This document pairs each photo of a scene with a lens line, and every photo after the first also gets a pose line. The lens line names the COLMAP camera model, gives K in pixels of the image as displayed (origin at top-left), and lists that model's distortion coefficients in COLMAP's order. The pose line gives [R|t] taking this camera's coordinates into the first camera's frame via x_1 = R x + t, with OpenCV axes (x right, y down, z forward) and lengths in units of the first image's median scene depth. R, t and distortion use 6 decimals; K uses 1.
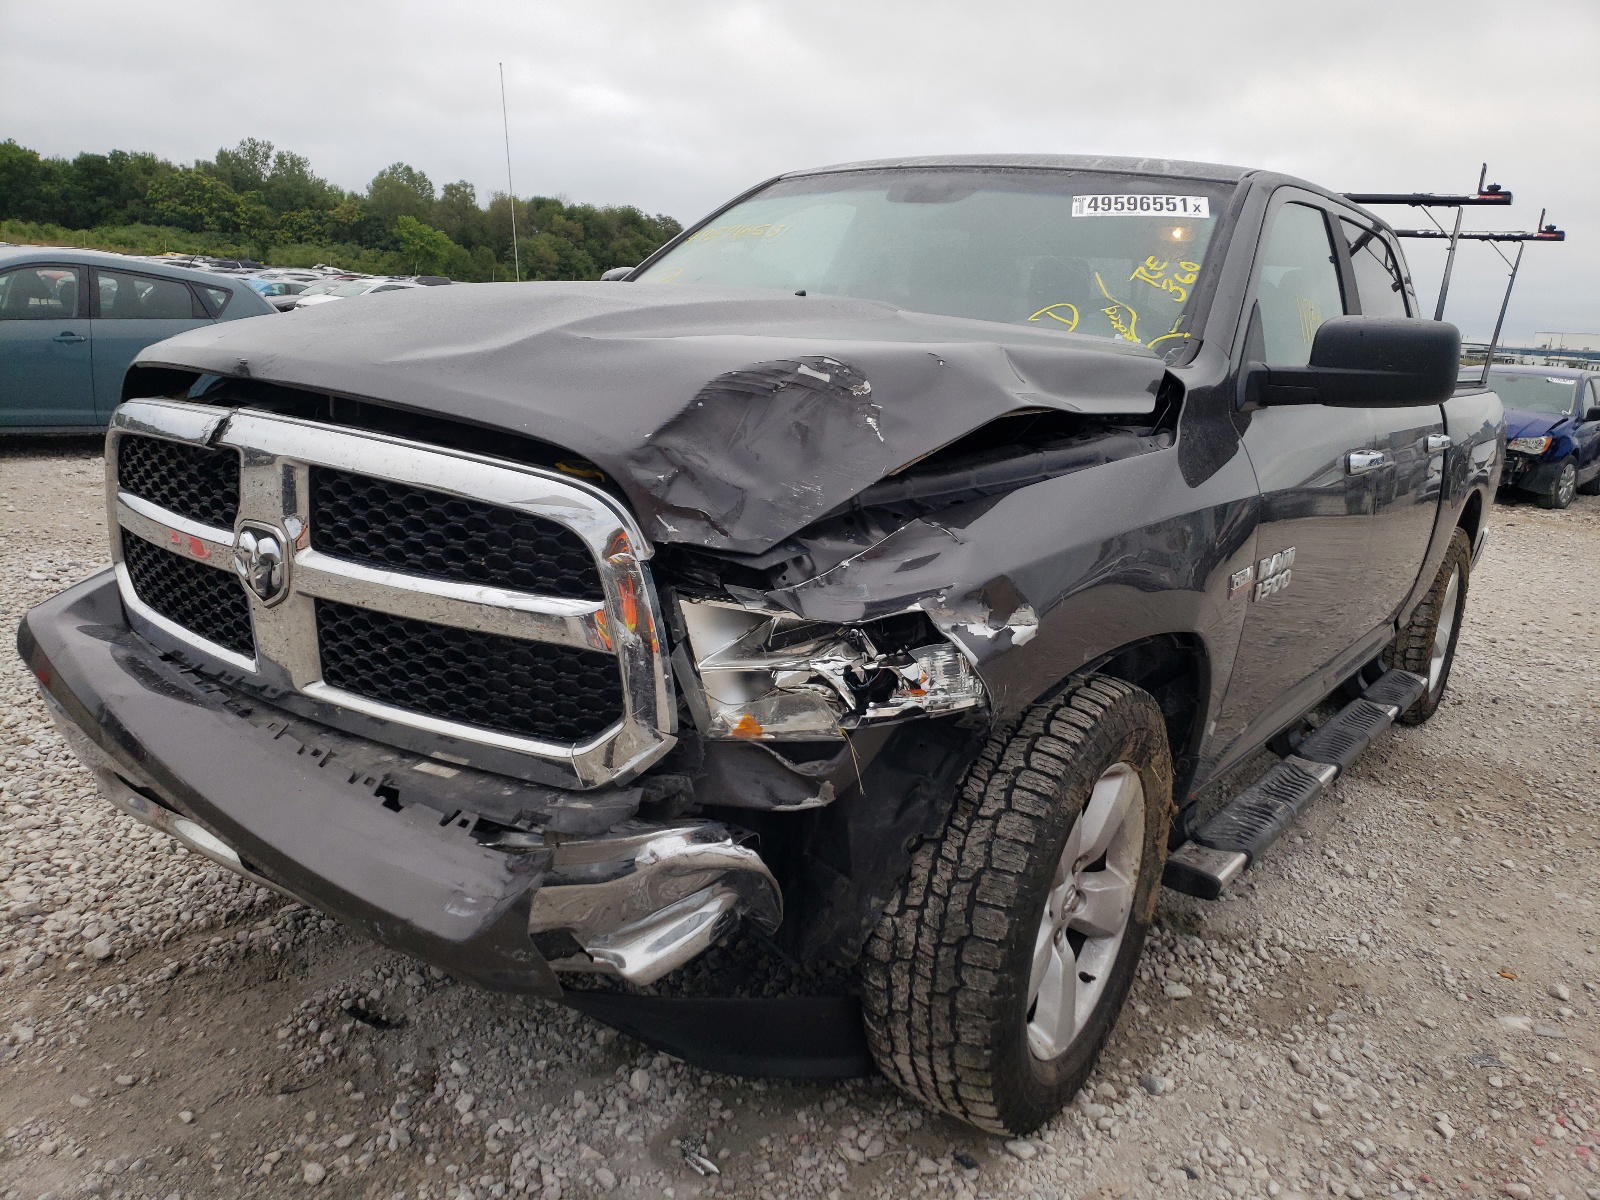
lens RADIAL K [[1252.0, 0, 797.8], [0, 1252.0, 602.0], [0, 0, 1]] dist [0.006606, 0.023082]
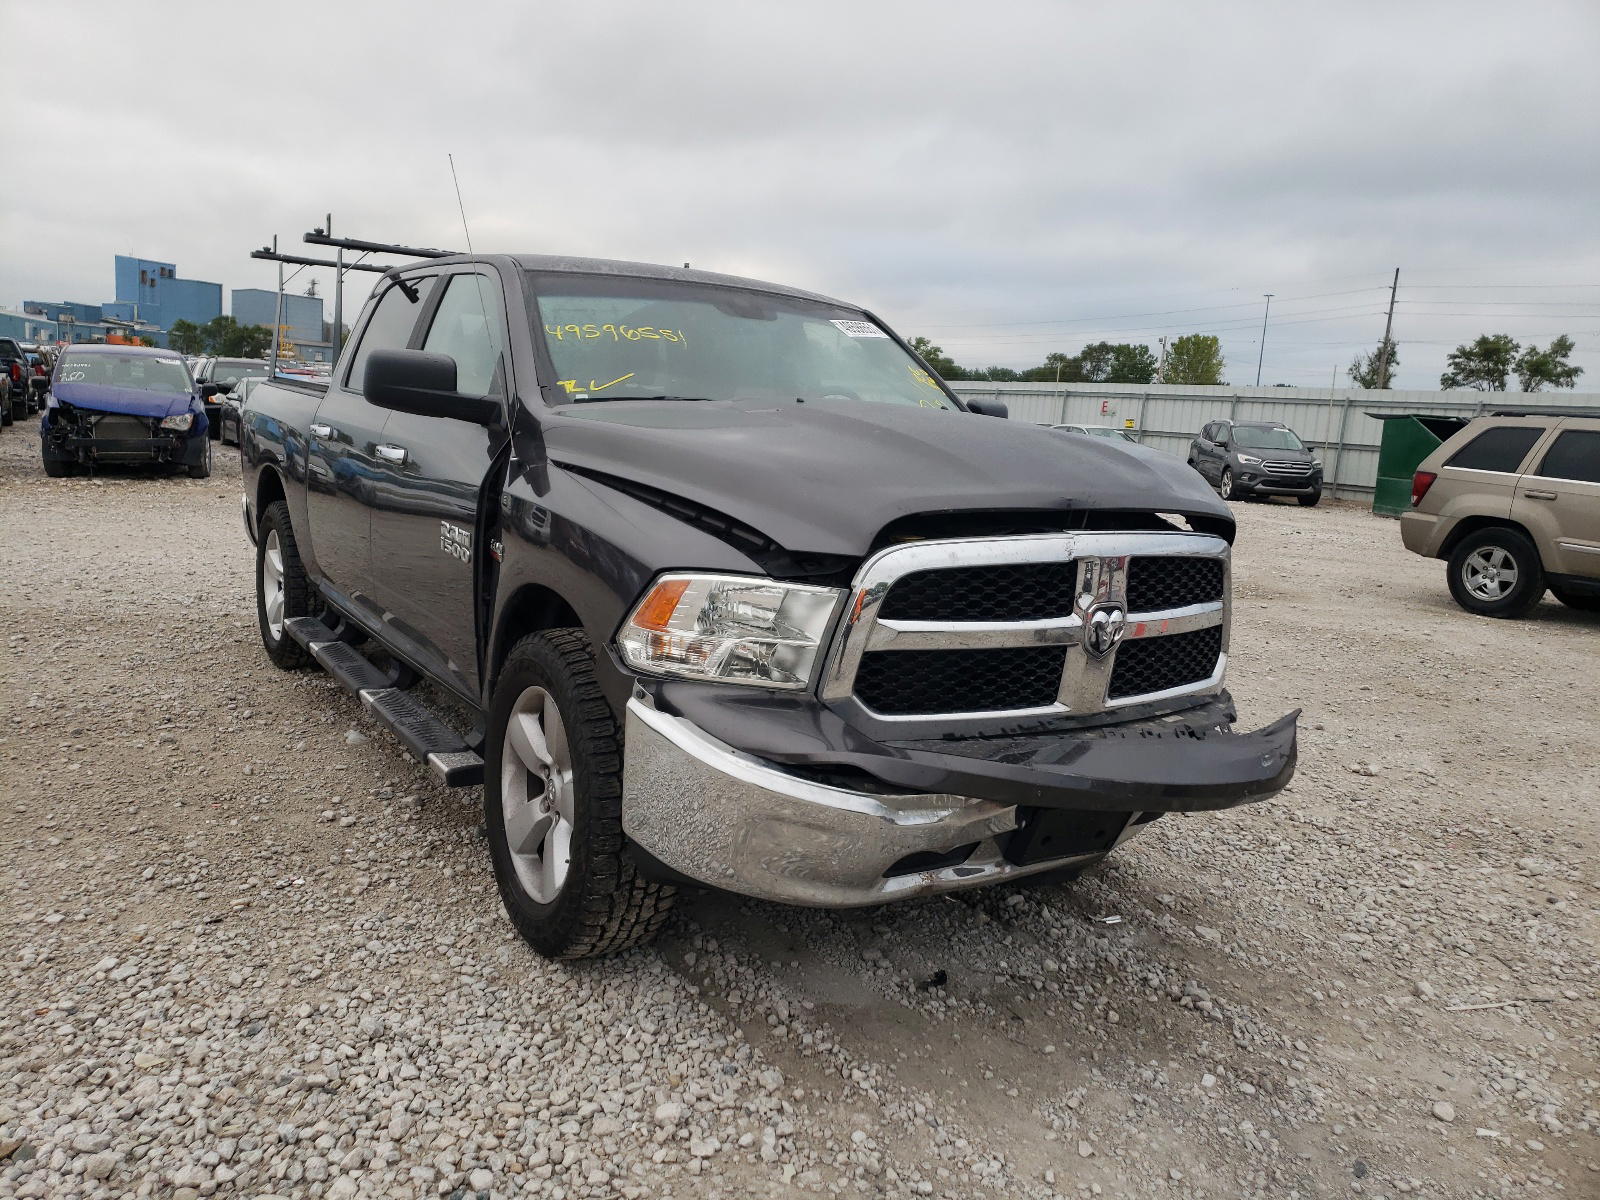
lens RADIAL K [[1245.7, 0, 804.1], [0, 1245.7, 597.5], [0, 0, 1]] dist [0.035238, -0.029109]
pose [[0.363898, -0.198976, 0.909938, -1.552441], [0.168424, 0.974869, 0.145819, -0.281930], [-0.916085, 0.100192, 0.388266, 0.608358]]
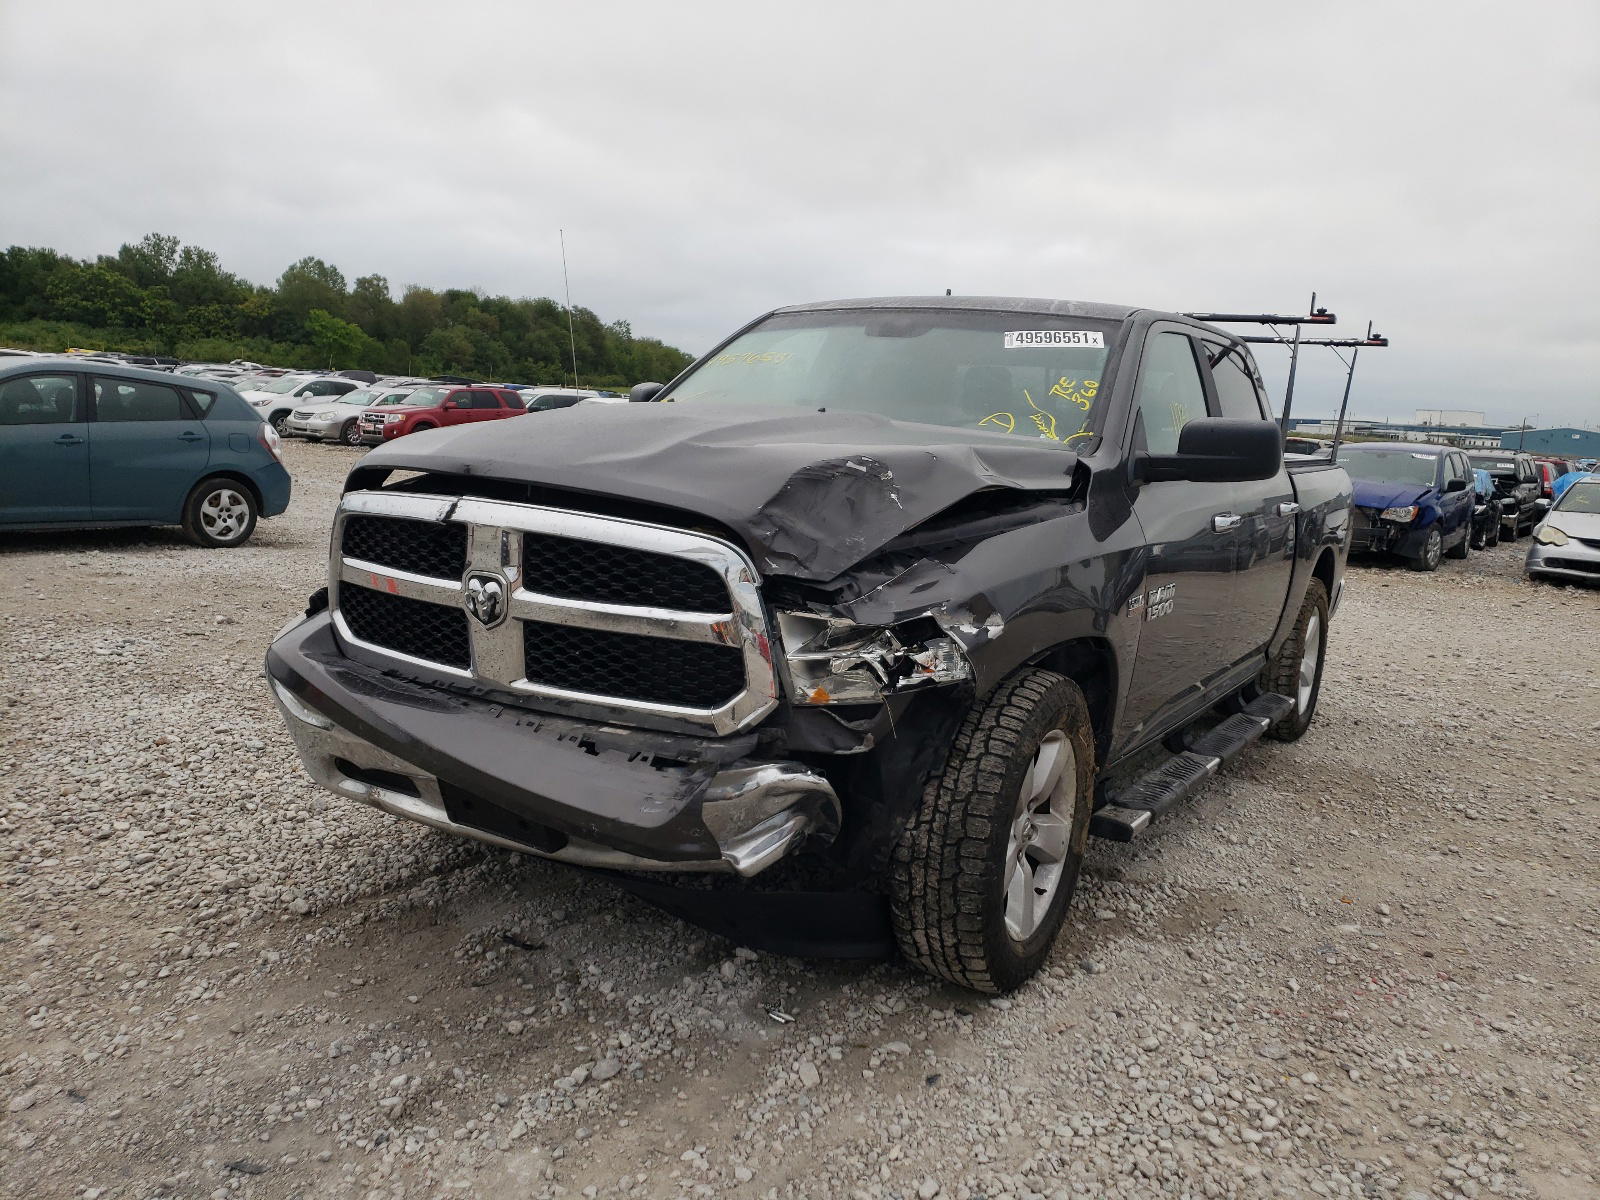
lens RADIAL K [[1245.7, 0, 802.3], [0, 1245.7, 606.8], [0, 0, 1]] dist [0.035238, -0.029109]
pose [[0.997523, -0.024299, 0.066015, -0.122666], [0.028384, 0.997693, -0.061674, 0.064924], [-0.064364, 0.063395, 0.995911, -0.403546]]
